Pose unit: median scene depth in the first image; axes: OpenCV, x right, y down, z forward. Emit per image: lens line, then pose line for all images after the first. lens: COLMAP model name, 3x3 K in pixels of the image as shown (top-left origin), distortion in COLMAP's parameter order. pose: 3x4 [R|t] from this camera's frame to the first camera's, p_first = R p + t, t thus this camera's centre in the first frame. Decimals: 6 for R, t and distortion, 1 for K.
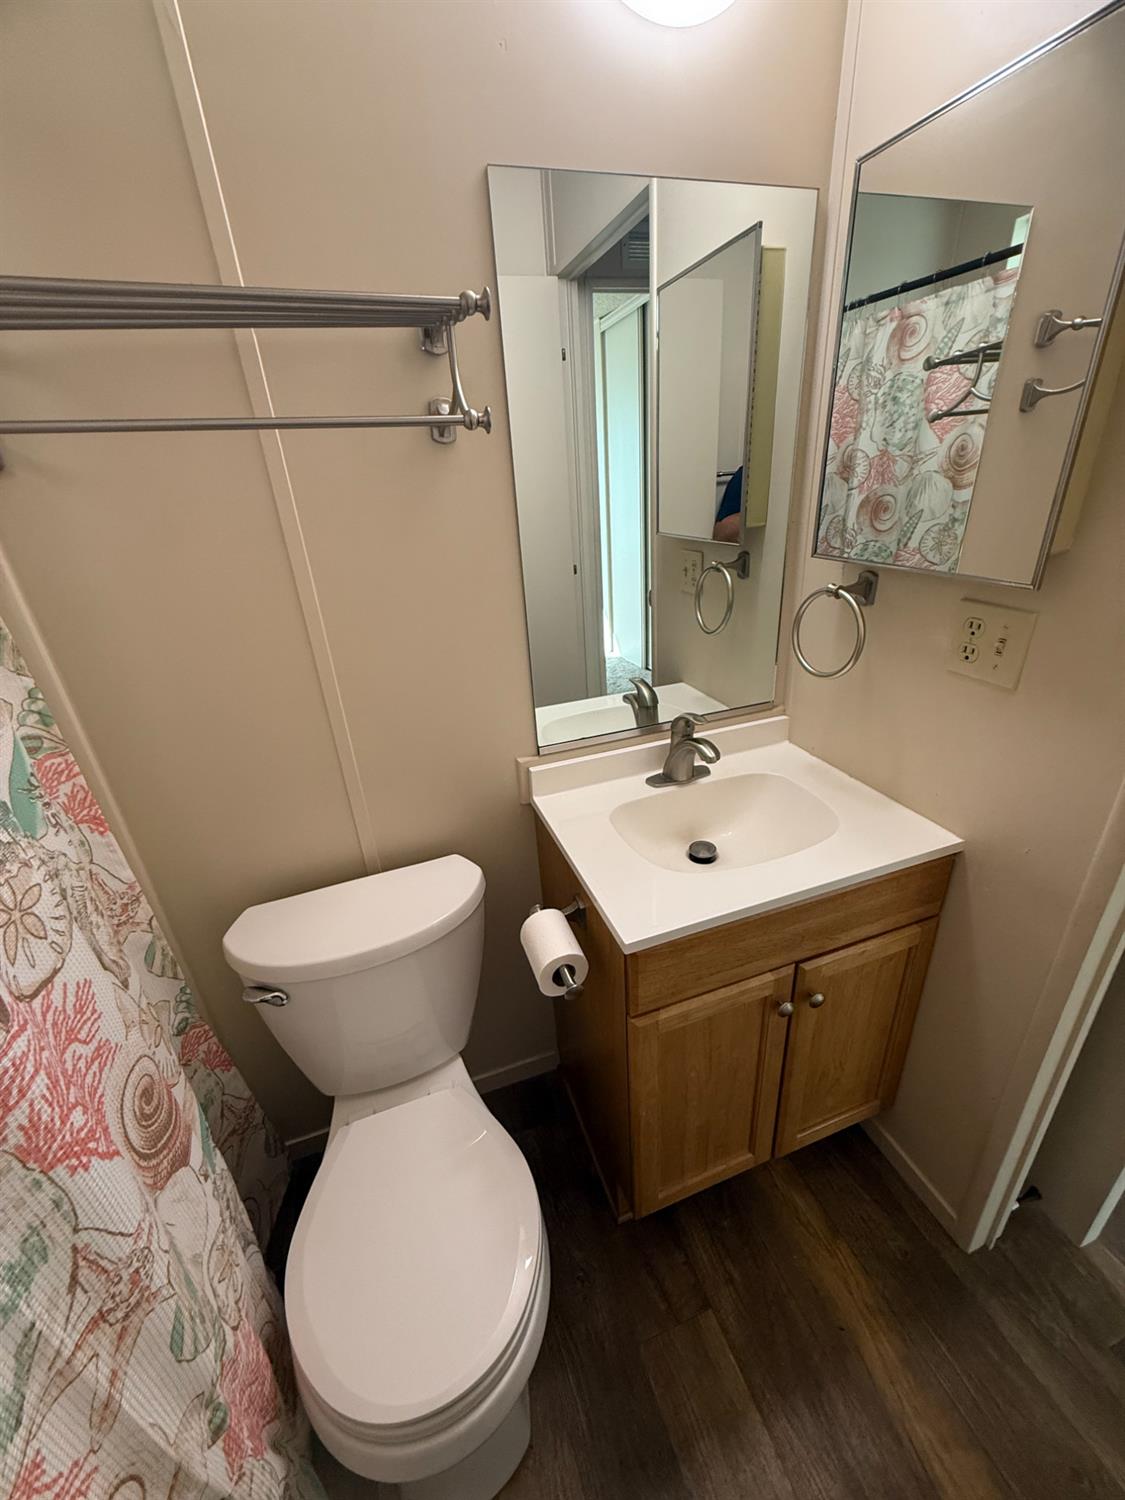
lens RADIAL K [[602.6, 0, 564.9], [0, 602.6, 752.0], [0, 0, 1]] dist [0.000589, 0.000010]
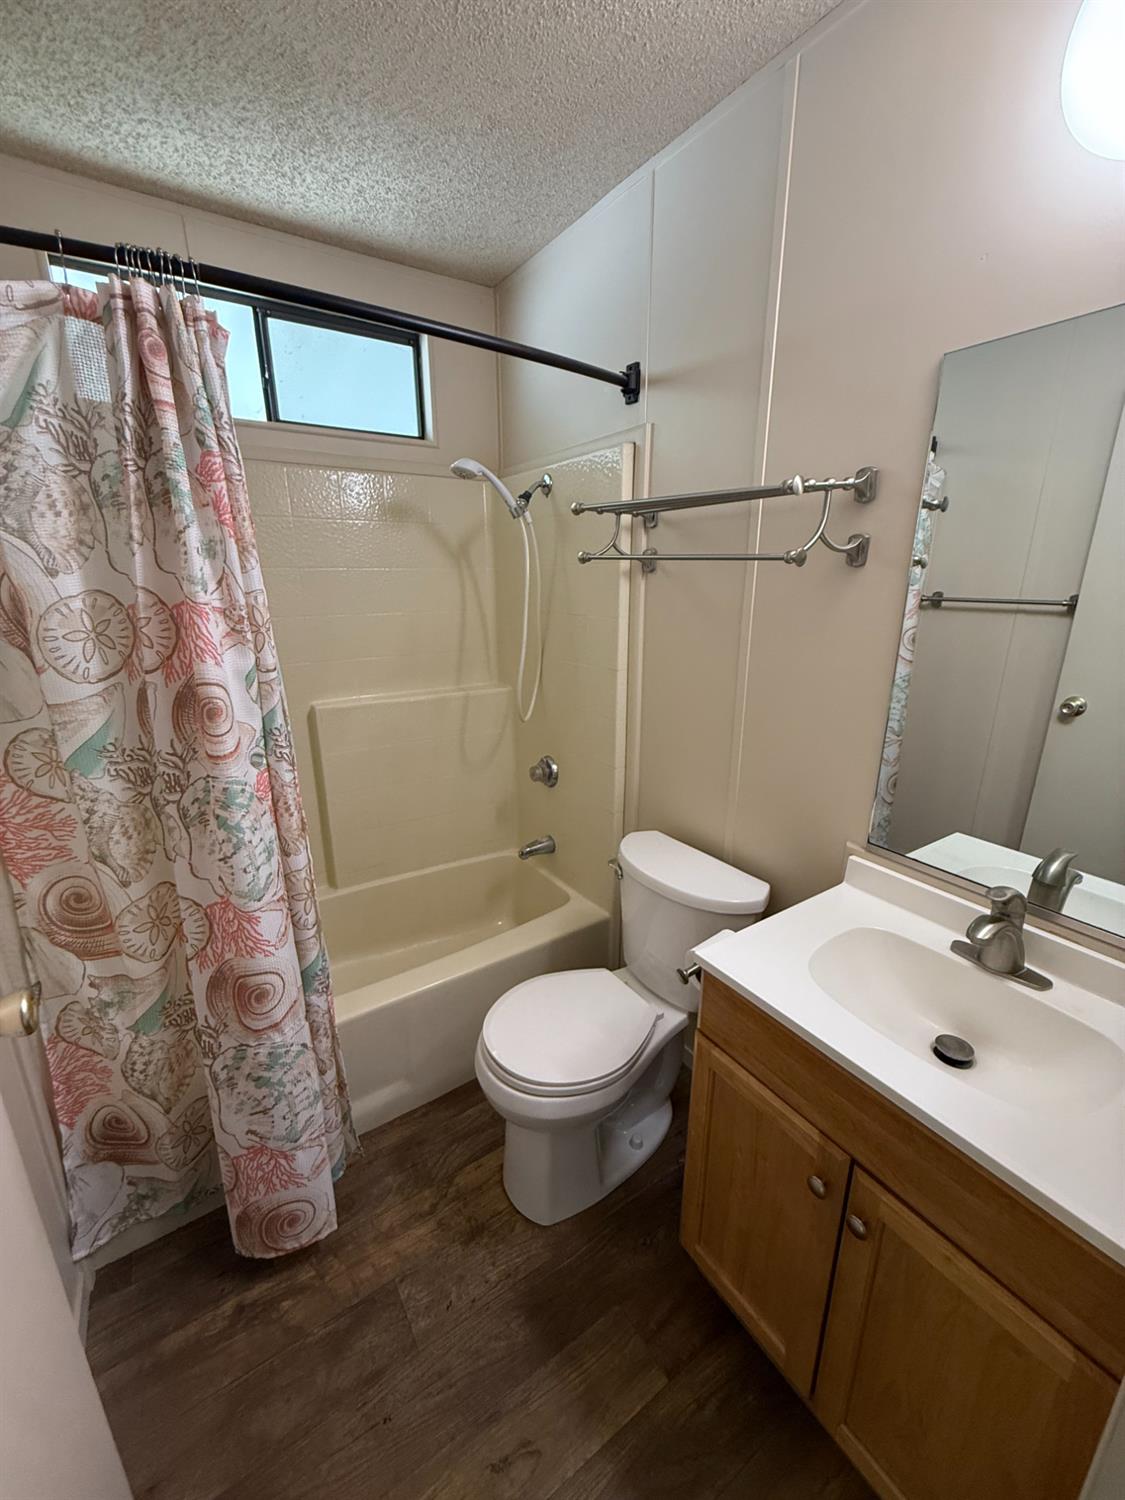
lens RADIAL K [[595.5, 0, 561.5], [0, 595.5, 745.3], [0, 0, 1]] dist [0.000585, -0.000115]
pose [[0.249417, 0.324026, -0.912578, 0.758497], [-0.428021, 0.882202, 0.196259, -0.140905], [0.868671, 0.341652, 0.358726, 0.115438]]
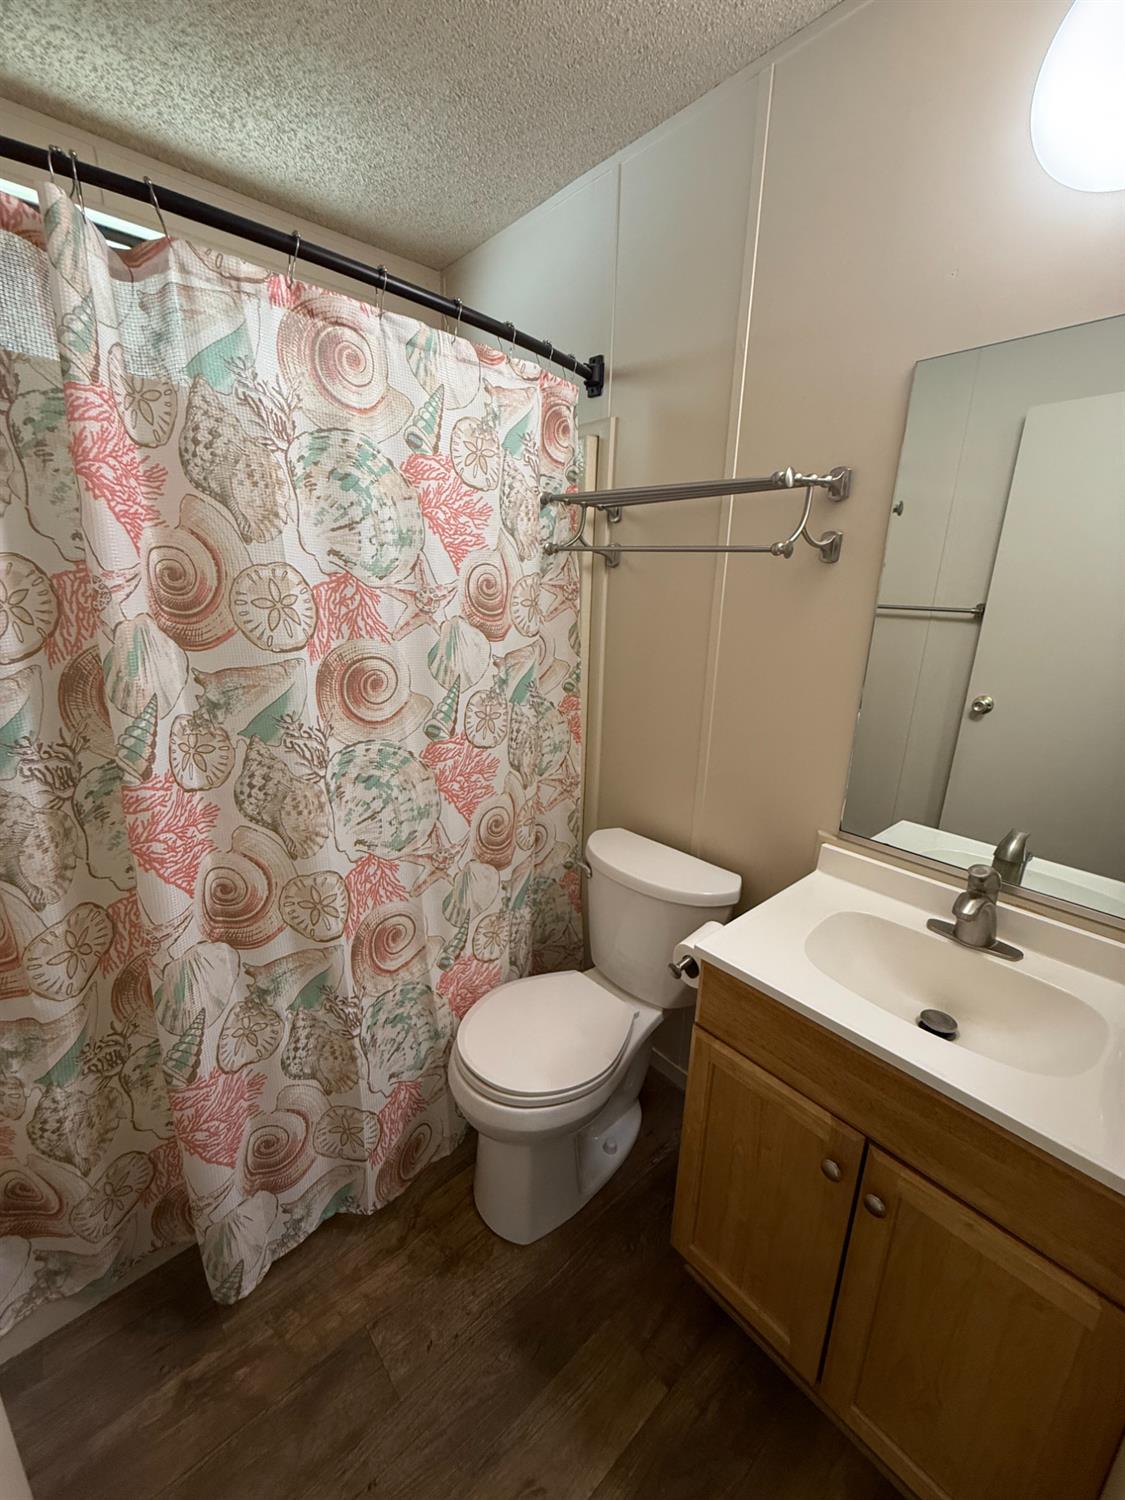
lens RADIAL K [[595.5, 0, 561.5], [0, 595.5, 745.3], [0, 0, 1]] dist [0.000585, -0.000115]
pose [[0.382119, 0.309795, -0.870639, 0.691013], [-0.442566, 0.888414, 0.121880, -0.056005], [0.811246, 0.338743, 0.476585, 0.035339]]
